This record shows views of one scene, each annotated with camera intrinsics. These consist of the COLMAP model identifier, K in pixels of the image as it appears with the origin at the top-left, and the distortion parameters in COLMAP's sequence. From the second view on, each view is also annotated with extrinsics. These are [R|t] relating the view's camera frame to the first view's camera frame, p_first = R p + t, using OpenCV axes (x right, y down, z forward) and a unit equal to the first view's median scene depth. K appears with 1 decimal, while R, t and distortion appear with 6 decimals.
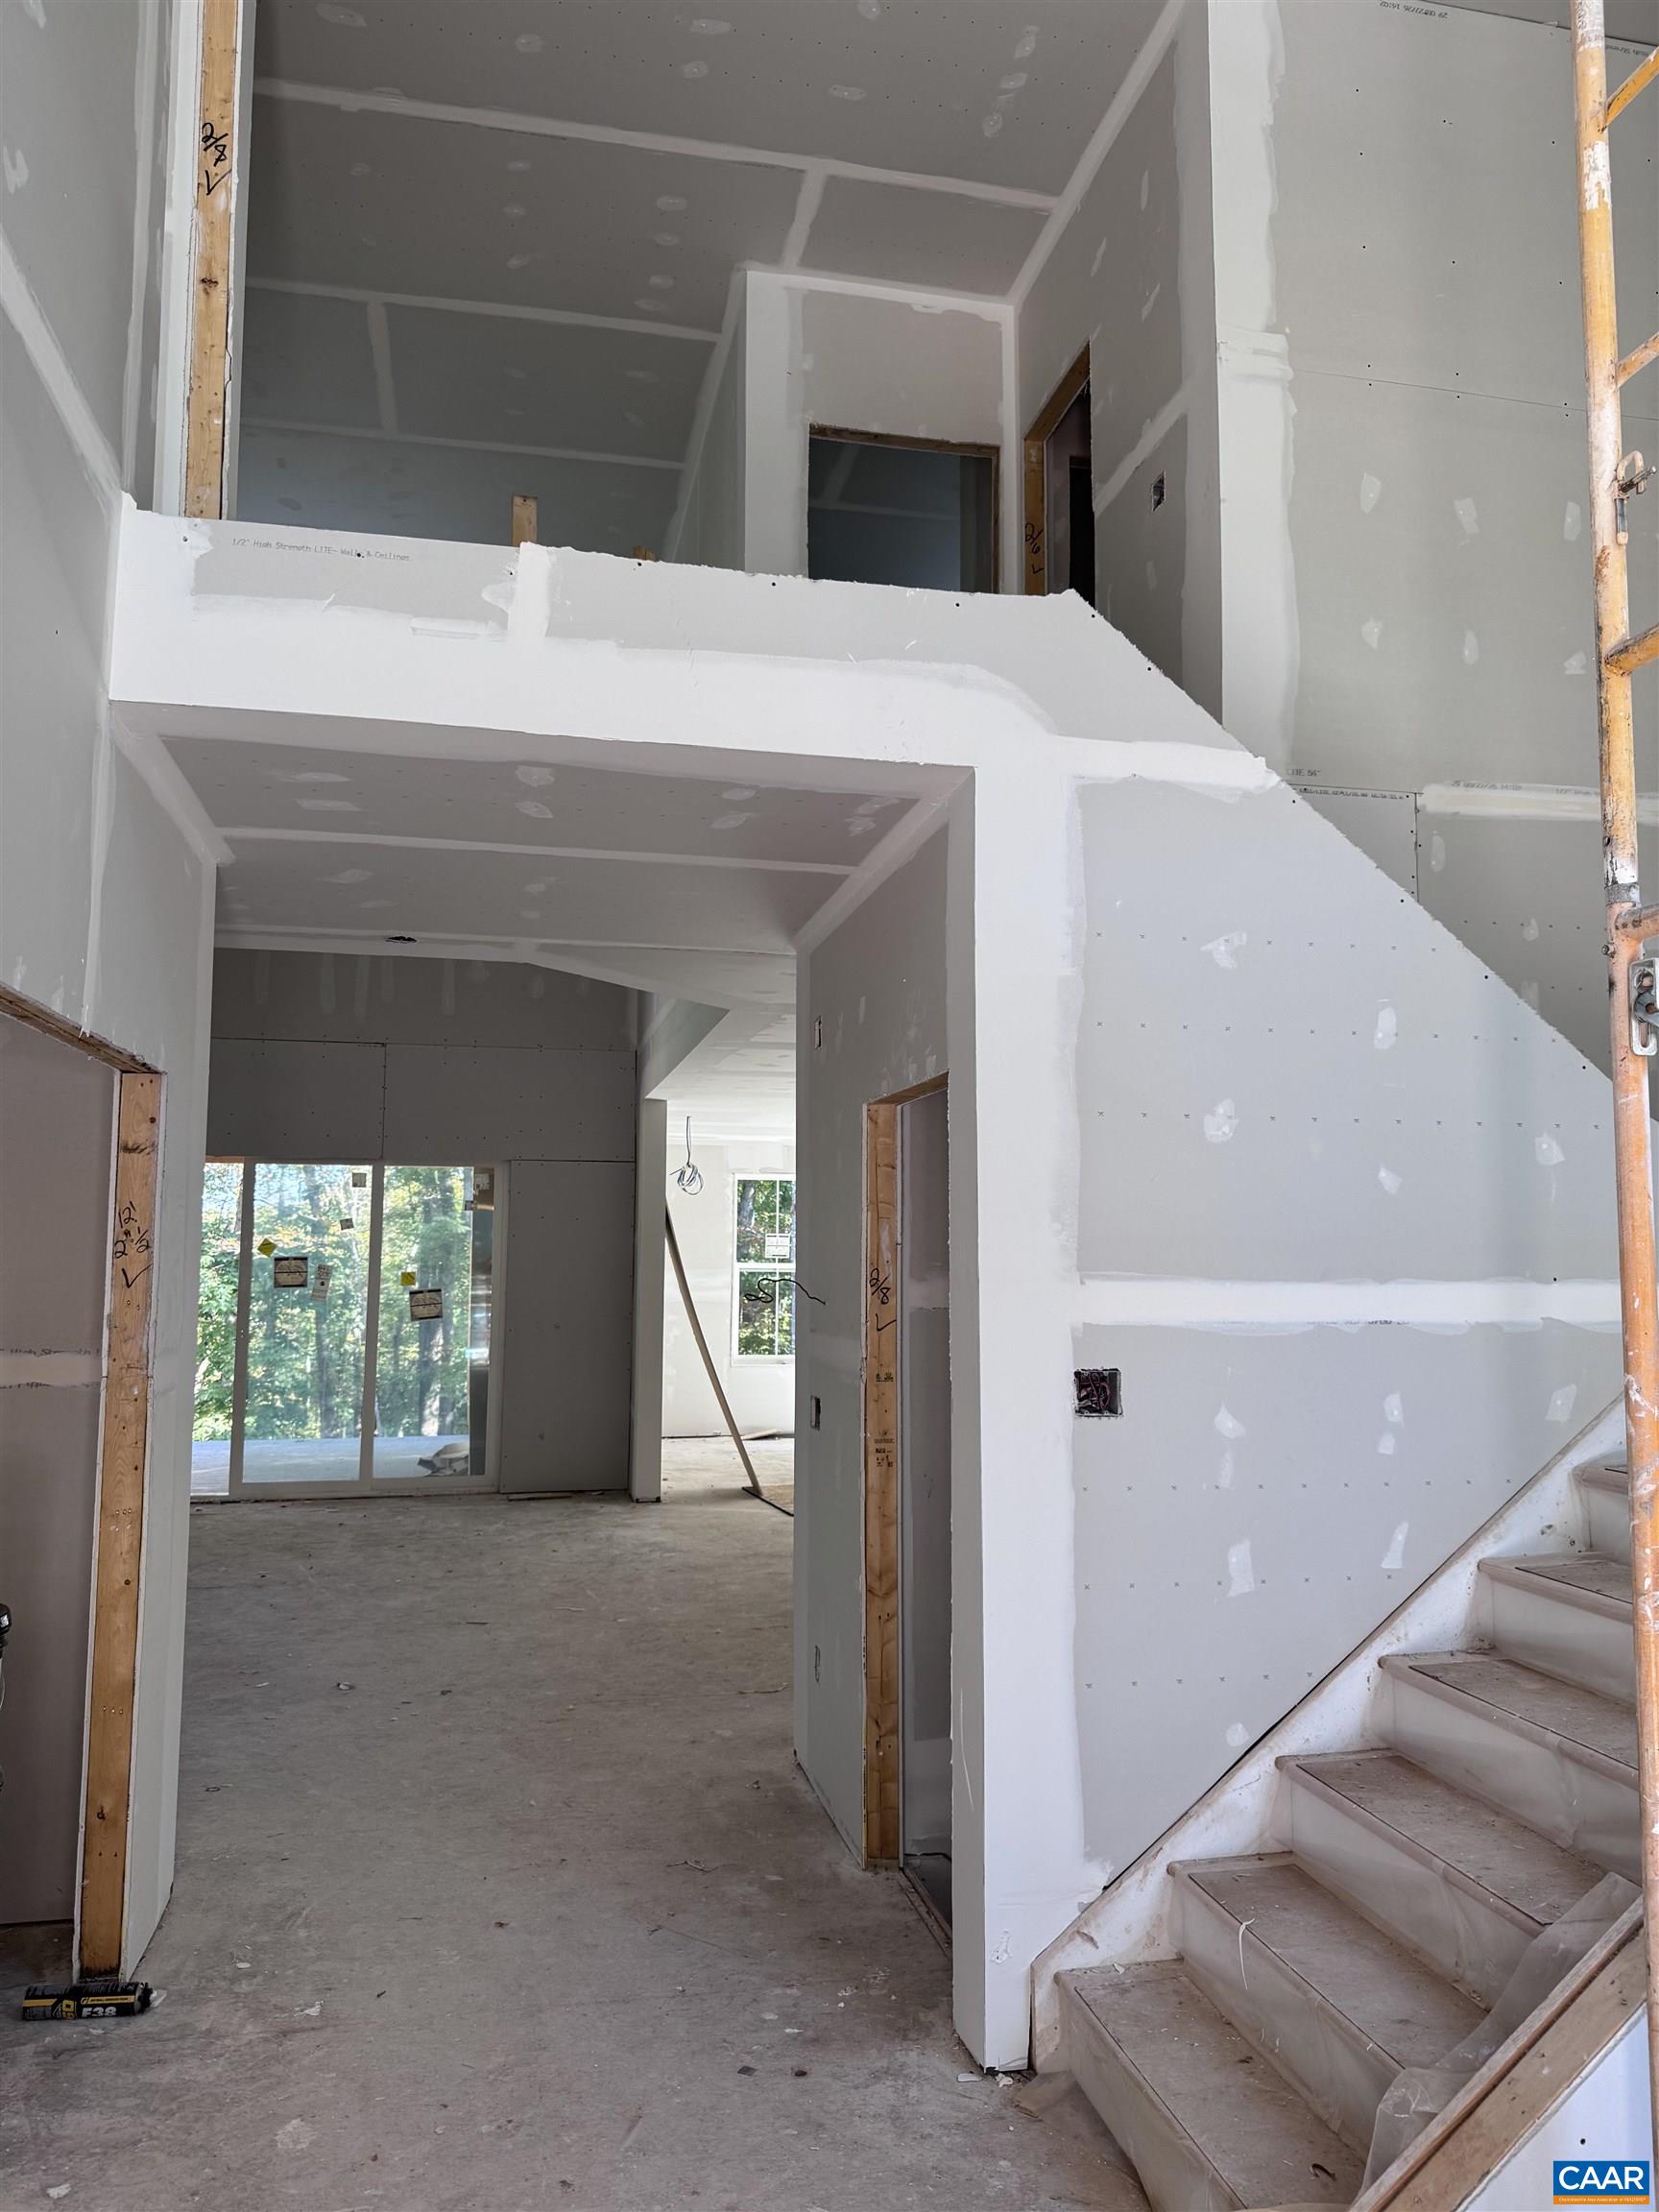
lens RADIAL K [[1543.0, 0, 834.6], [0, 1543.0, 1139.8], [0, 0, 1]] dist [0.054441, -0.084239]
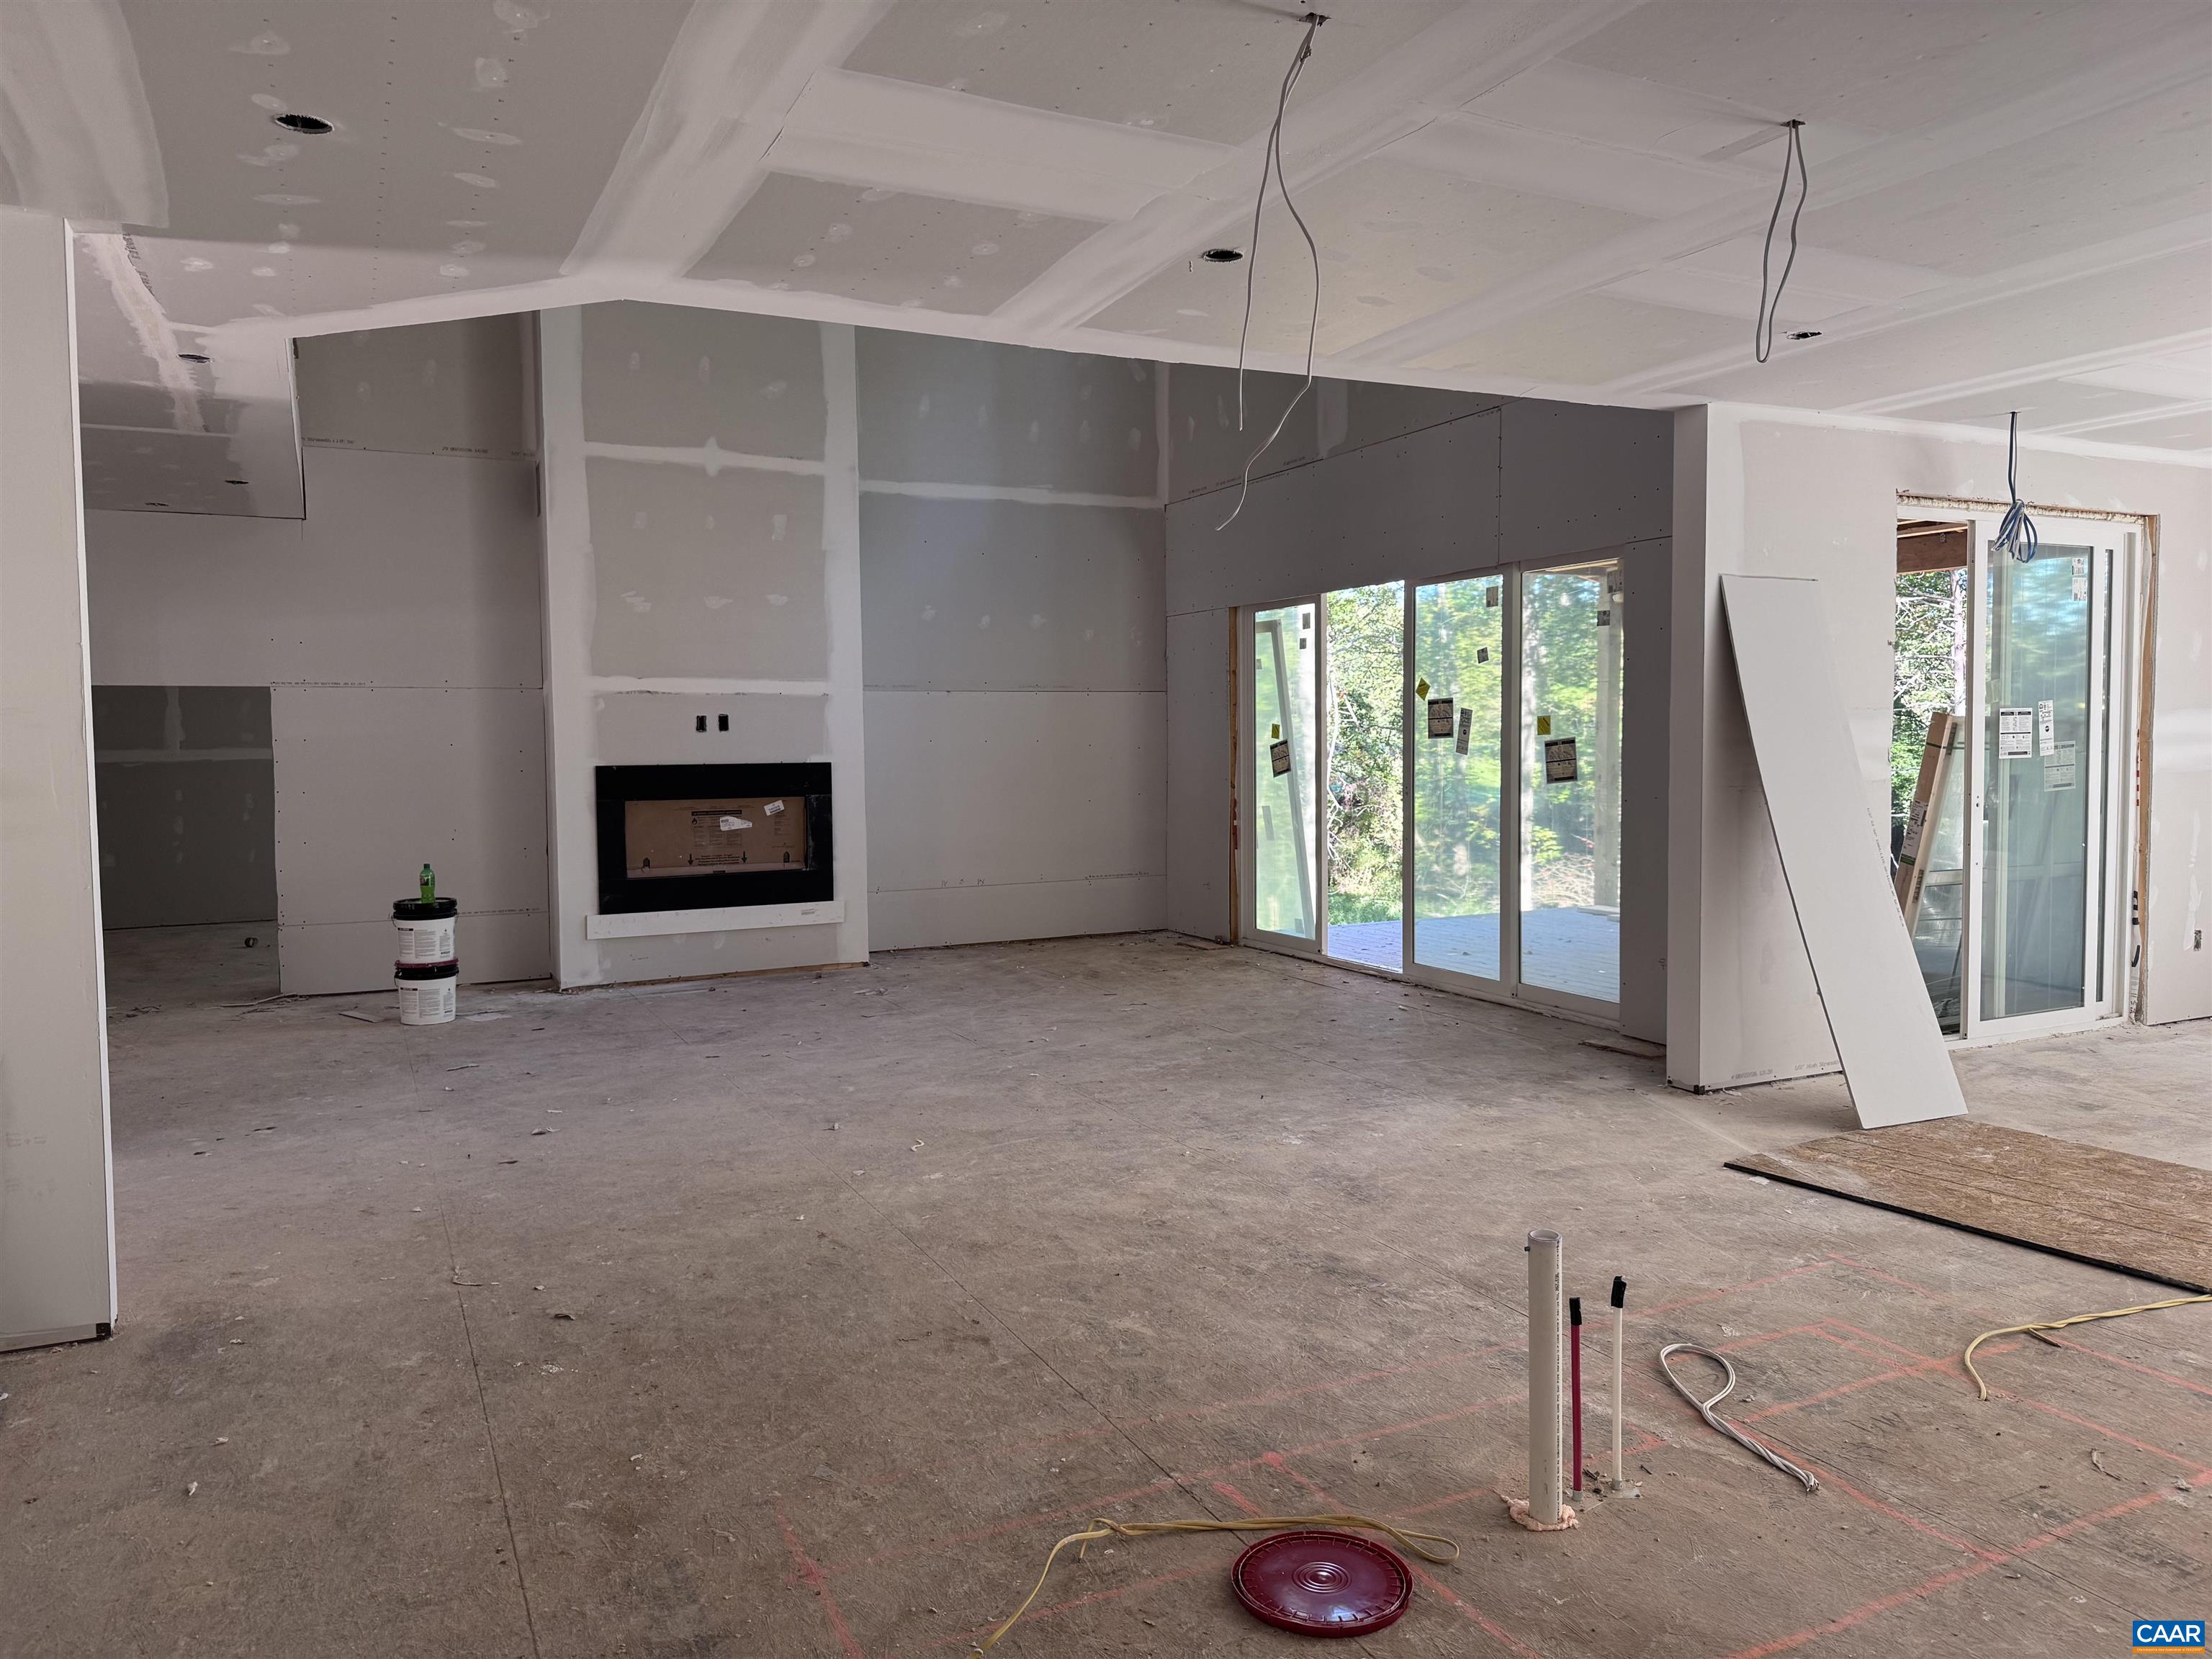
lens RADIAL K [[1543.0, 0, 1092.0], [0, 1543.0, 808.2], [0, 0, 1]] dist [0.054441, -0.084239]
pose [[0.209604, 0.039938, -0.976970, 0.406329], [0.093998, 0.993715, 0.060789, 0.065926], [0.973258, -0.104575, 0.204533, 0.651003]]
